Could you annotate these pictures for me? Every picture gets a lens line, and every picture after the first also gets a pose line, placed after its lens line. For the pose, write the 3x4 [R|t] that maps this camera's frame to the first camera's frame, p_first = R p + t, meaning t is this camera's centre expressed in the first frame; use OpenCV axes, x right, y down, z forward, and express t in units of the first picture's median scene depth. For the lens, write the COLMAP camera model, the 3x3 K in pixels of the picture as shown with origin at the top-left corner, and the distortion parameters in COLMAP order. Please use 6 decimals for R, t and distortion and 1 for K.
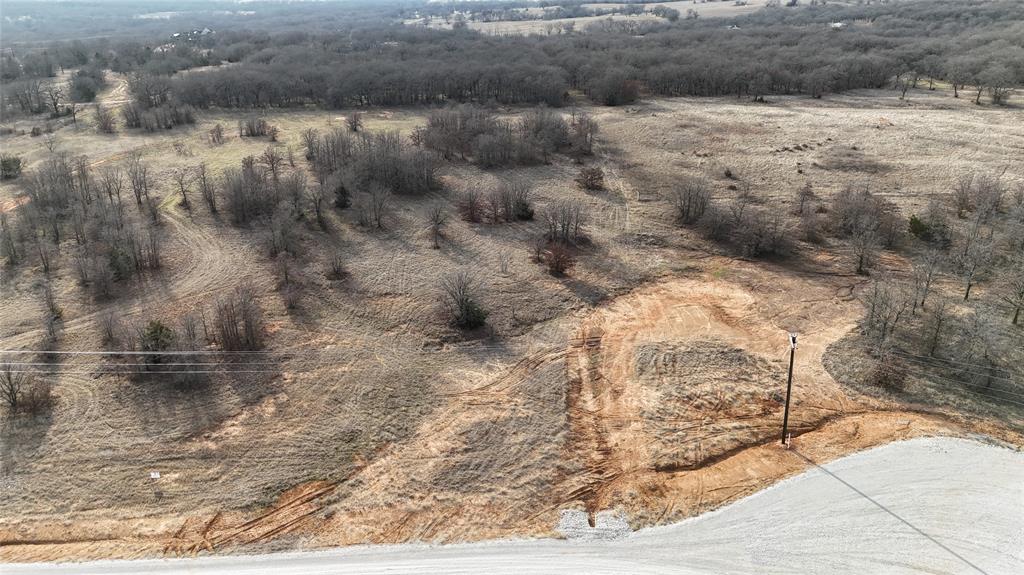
lens RADIAL K [[753.5, 0, 512.0], [0, 753.5, 287.5], [0, 0, 1]] dist [0.081248, -0.076746]
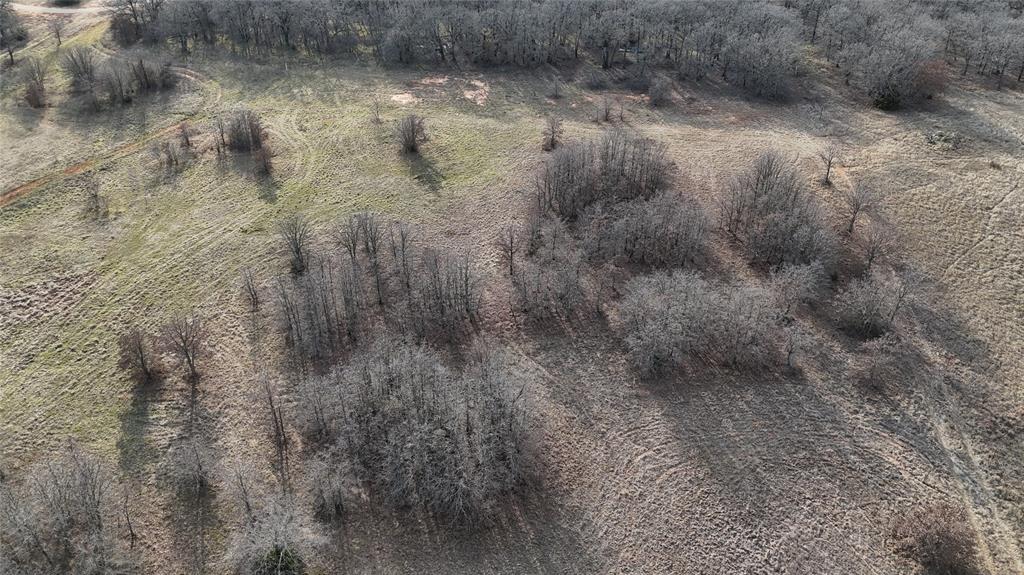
lens RADIAL K [[753.5, 0, 512.0], [0, 753.5, 287.5], [0, 0, 1]] dist [0.081248, -0.076746]
pose [[0.984464, 0.110443, -0.136500, -0.058369], [-0.077251, 0.970560, 0.228134, -0.302557], [0.157678, -0.214045, 0.964014, 0.563630]]
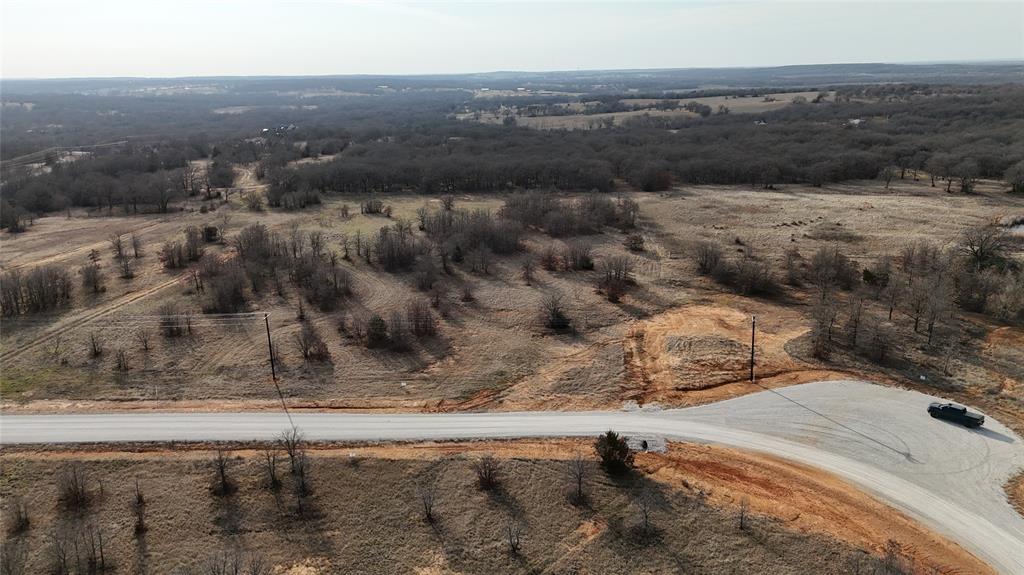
lens RADIAL K [[753.5, 0, 512.0], [0, 753.5, 287.5], [0, 0, 1]] dist [0.081248, -0.076746]
pose [[0.998762, 0.011423, -0.048415, -0.044417], [-0.016631, 0.993948, -0.108582, 0.078549], [0.046882, 0.109253, 0.992908, -0.317842]]
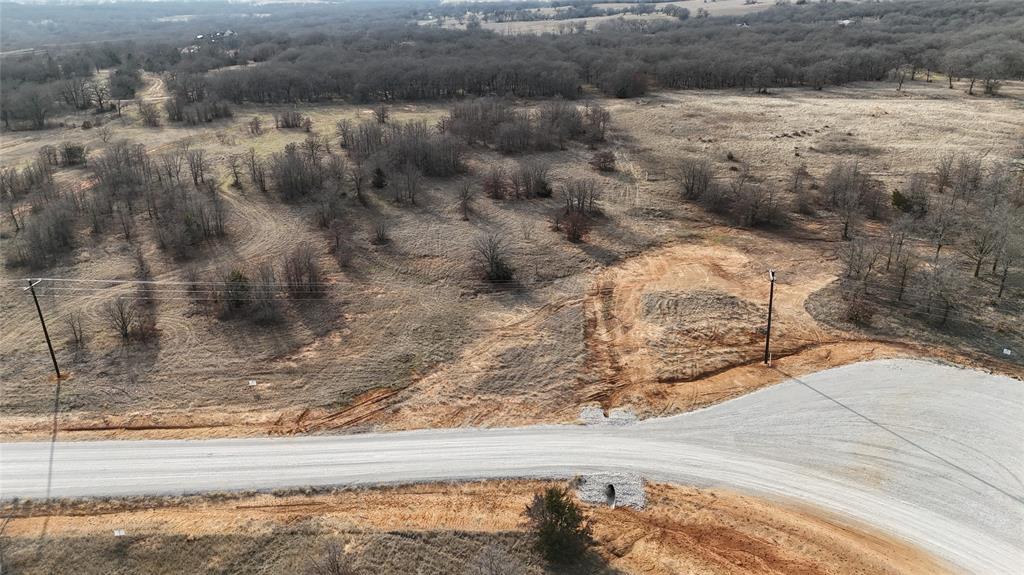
lens RADIAL K [[753.5, 0, 512.0], [0, 753.5, 287.5], [0, 0, 1]] dist [0.081248, -0.076746]
pose [[0.999884, -0.001845, -0.015117, -0.010700], [0.001829, 0.999998, -0.001076, 0.035338], [0.015119, 0.001049, 0.999885, -0.084887]]
